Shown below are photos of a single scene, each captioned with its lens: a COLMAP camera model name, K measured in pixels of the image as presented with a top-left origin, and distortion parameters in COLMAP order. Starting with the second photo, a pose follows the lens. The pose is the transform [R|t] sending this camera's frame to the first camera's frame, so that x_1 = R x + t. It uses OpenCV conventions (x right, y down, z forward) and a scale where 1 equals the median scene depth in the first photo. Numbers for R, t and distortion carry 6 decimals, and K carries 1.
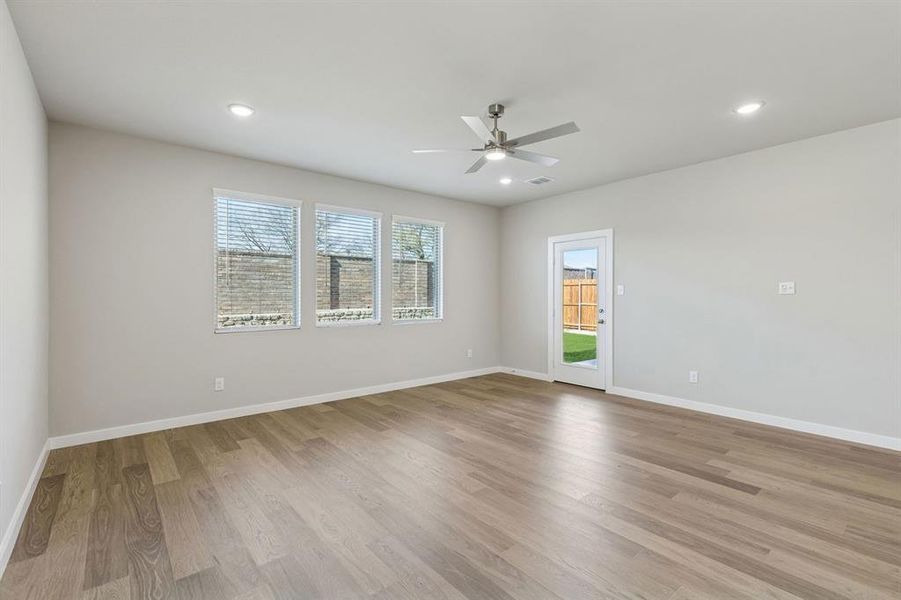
lens RADIAL K [[409.5, 0, 446.1], [0, 409.5, 296.7], [0, 0, 1]] dist [0.001264, -0.000018]
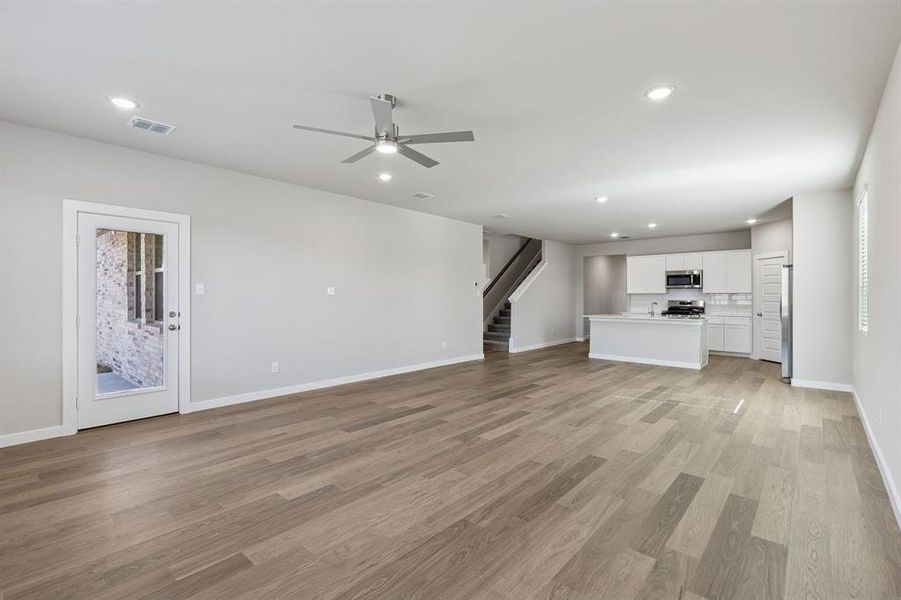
lens RADIAL K [[409.5, 0, 446.1], [0, 409.5, 296.7], [0, 0, 1]] dist [0.001264, -0.000018]
pose [[-0.151210, -0.002885, 0.988497, -0.689842], [0.001058, 0.999995, 0.003080, -0.002933], [-0.988501, 0.001512, -0.151206, 0.830667]]
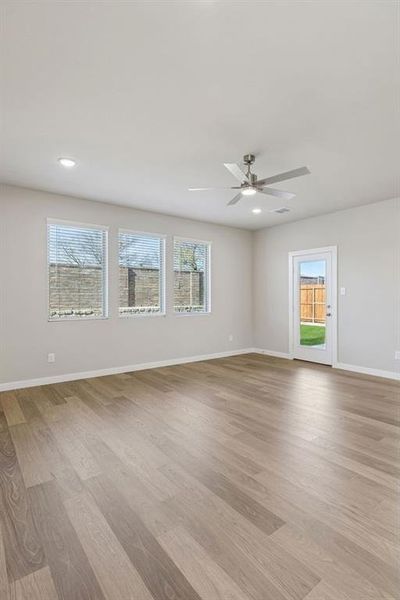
lens RADIAL K [[305.3, 0, 202.1], [0, 305.3, 298.0], [0, 0, 1]] dist [0.000703, -0.000501]
pose [[0.999354, -0.002092, -0.035873, -0.000287], [0.001983, 0.999993, -0.003099, 0.012023], [0.035879, 0.003026, 0.999352, -0.025091]]
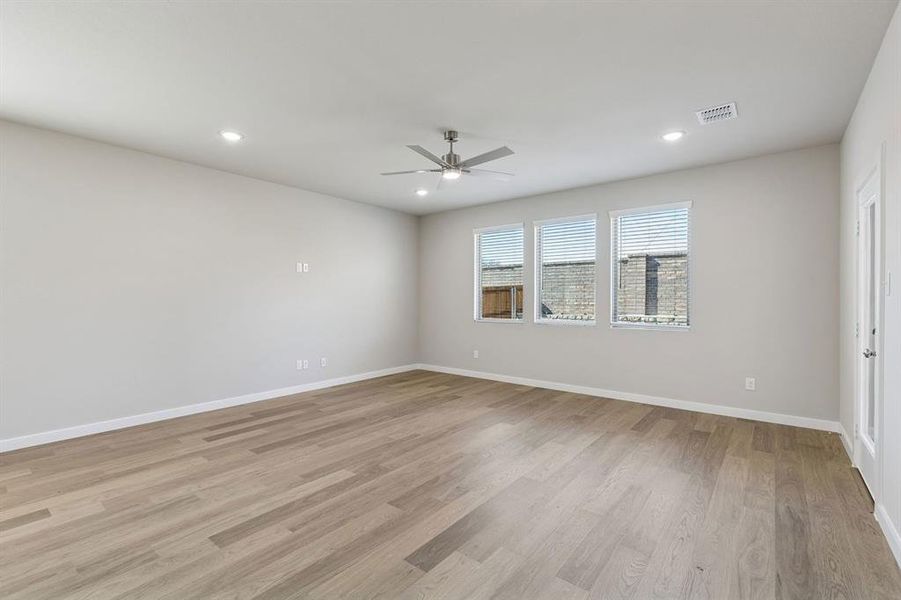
lens RADIAL K [[409.5, 0, 446.1], [0, 409.5, 296.7], [0, 0, 1]] dist [0.001264, -0.000018]
pose [[0.200831, -0.002180, -0.979623, 1.022914], [-0.003998, 0.999987, -0.003045, -0.001452], [0.979618, 0.004528, 0.200820, 0.622177]]
